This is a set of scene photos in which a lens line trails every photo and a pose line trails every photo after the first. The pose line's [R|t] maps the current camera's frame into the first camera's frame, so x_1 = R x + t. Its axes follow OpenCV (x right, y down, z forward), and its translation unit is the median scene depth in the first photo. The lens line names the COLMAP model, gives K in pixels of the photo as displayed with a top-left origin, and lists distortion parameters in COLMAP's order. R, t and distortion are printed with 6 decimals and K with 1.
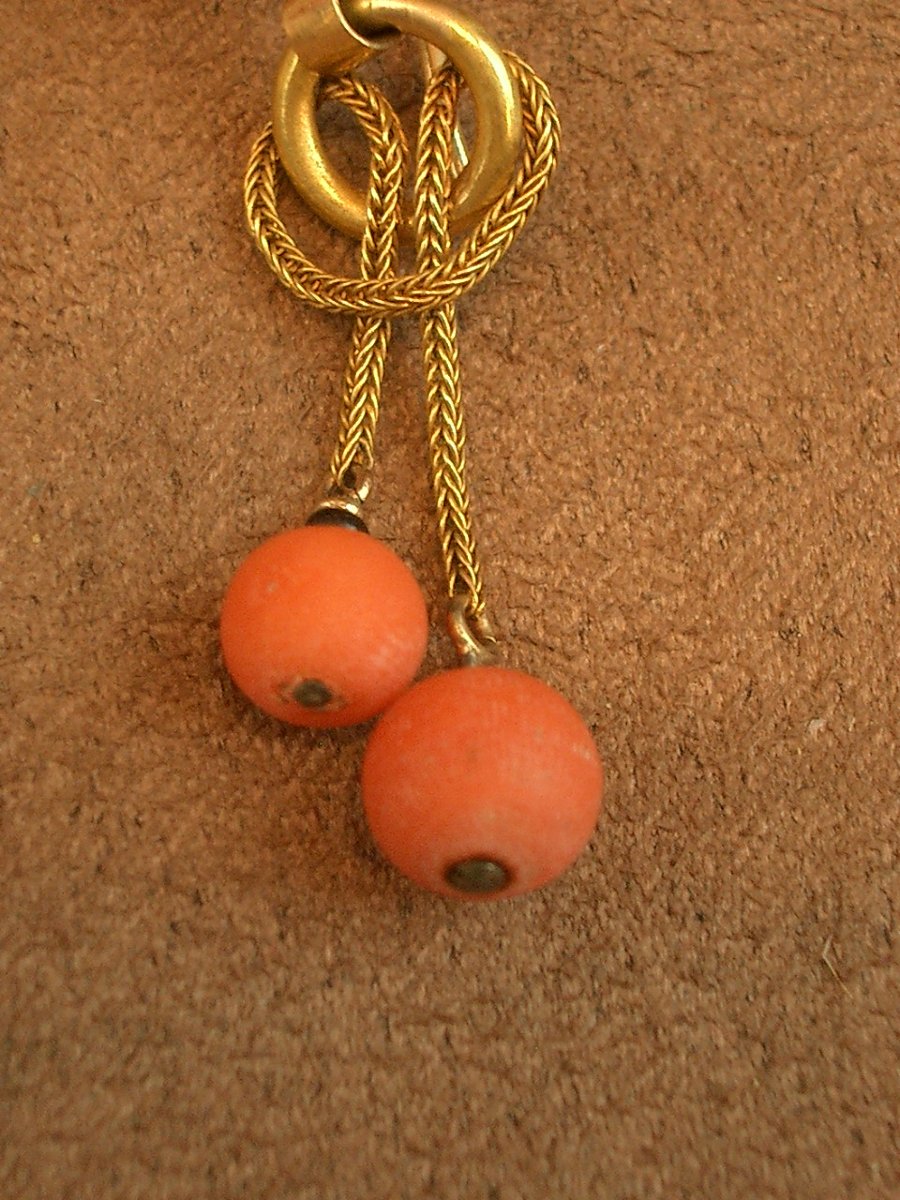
lens RADIAL K [[3008.0, 0, 450.0], [0, 3008.0, 600.0], [0, 0, 1]] dist [-0.136294, 0.323570]
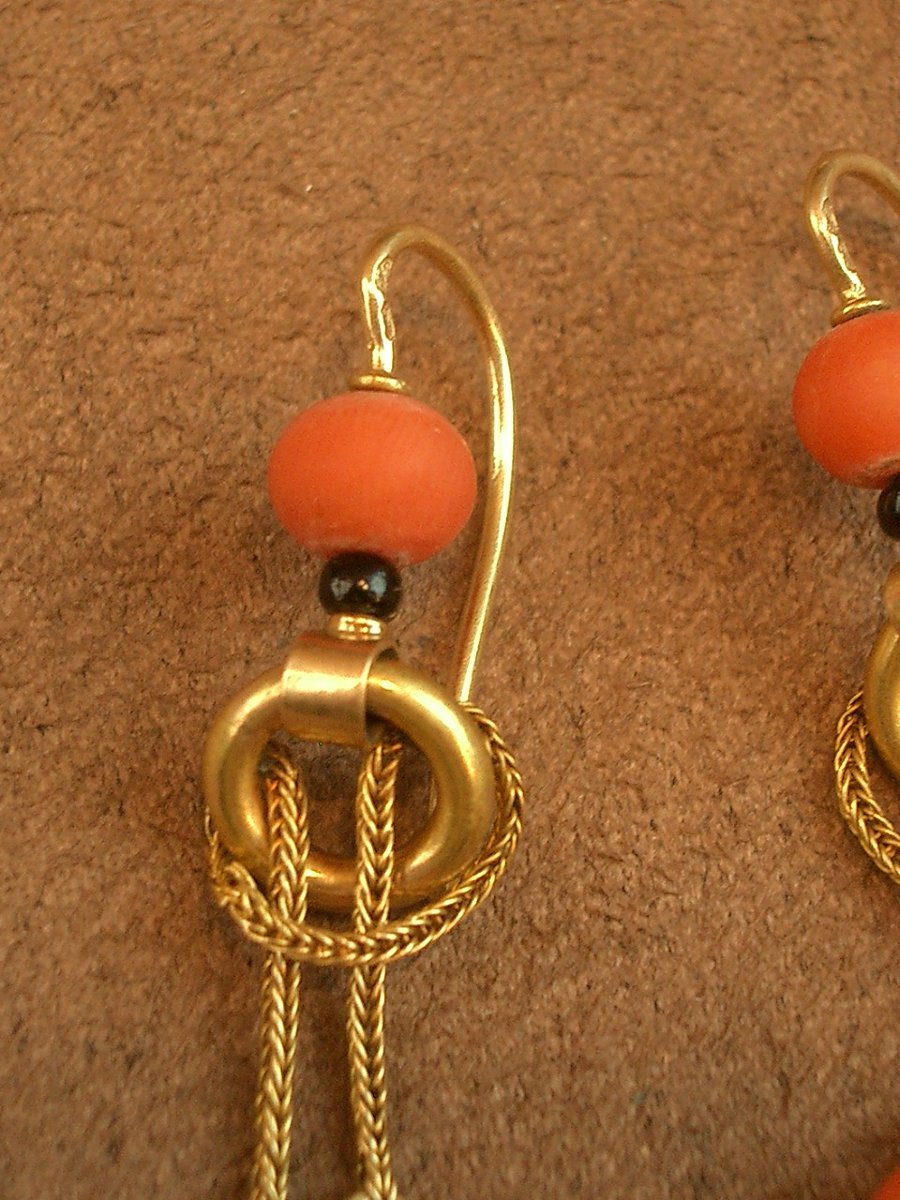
lens RADIAL K [[3008.0, 0, 450.0], [0, 3008.0, 600.0], [0, 0, 1]] dist [-0.136294, 0.323570]
pose [[0.999855, -0.015826, -0.006250, -0.186906], [0.015466, 0.998419, -0.054031, -0.141832], [0.007096, 0.053926, 0.998520, 0.032948]]
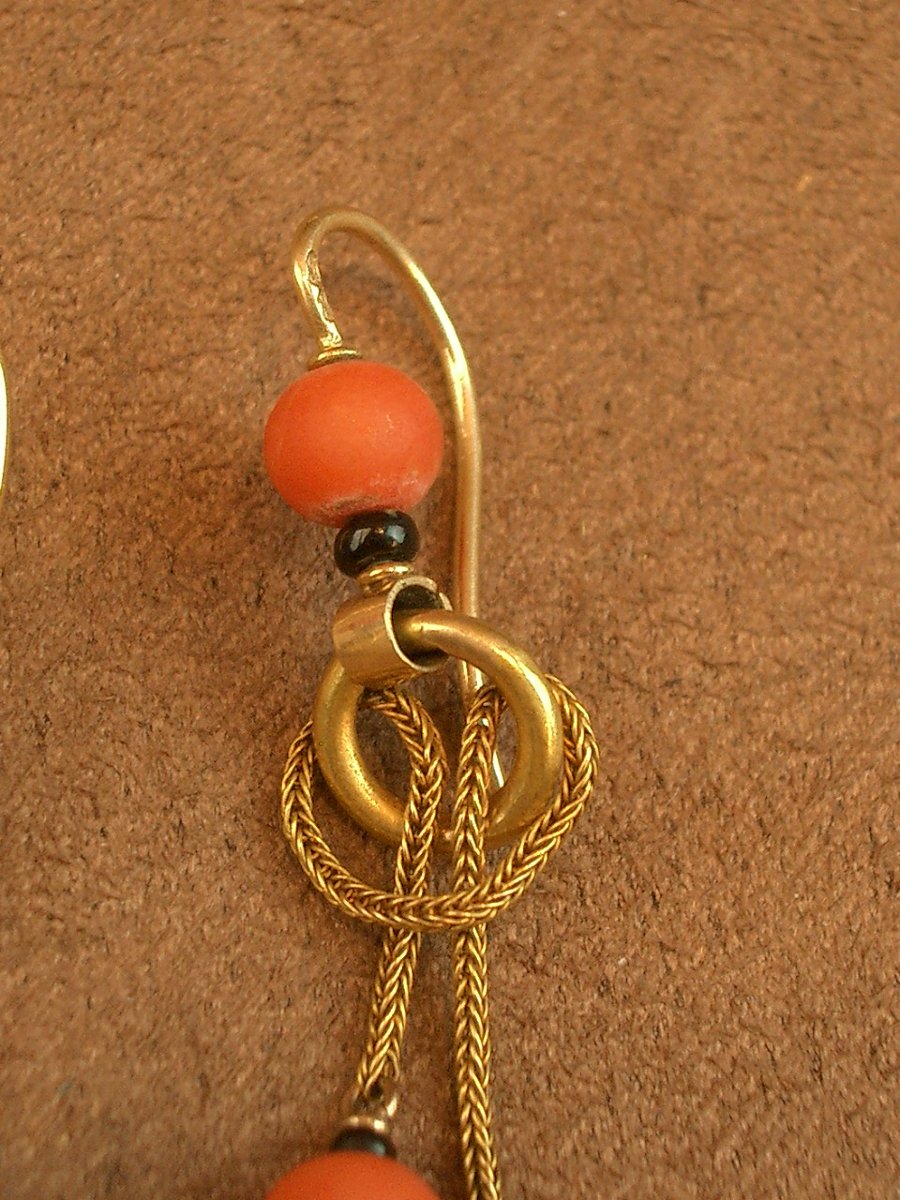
lens RADIAL K [[3008.0, 0, 450.0], [0, 3008.0, 600.0], [0, 0, 1]] dist [-0.136294, 0.323570]
pose [[0.997014, 0.052185, 0.056915, -0.073489], [-0.047670, 0.995813, -0.077996, -0.125292], [-0.060747, 0.075050, 0.995328, -0.020782]]
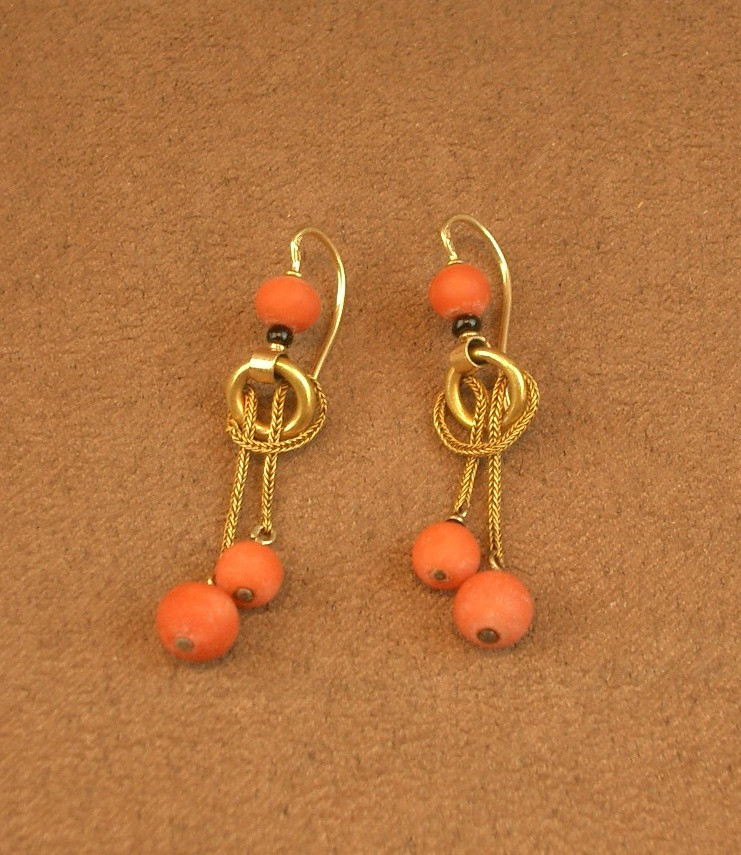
lens RADIAL K [[2239.0, 0, 460.3], [0, 2239.0, 427.1], [0, 0, 1]] dist [-0.046659, 0.134833]
pose [[0.992873, 0.058688, -0.103724, 0.187324], [-0.072493, 0.988221, -0.134776, 0.173213], [0.094592, 0.141335, 0.985432, -1.169027]]
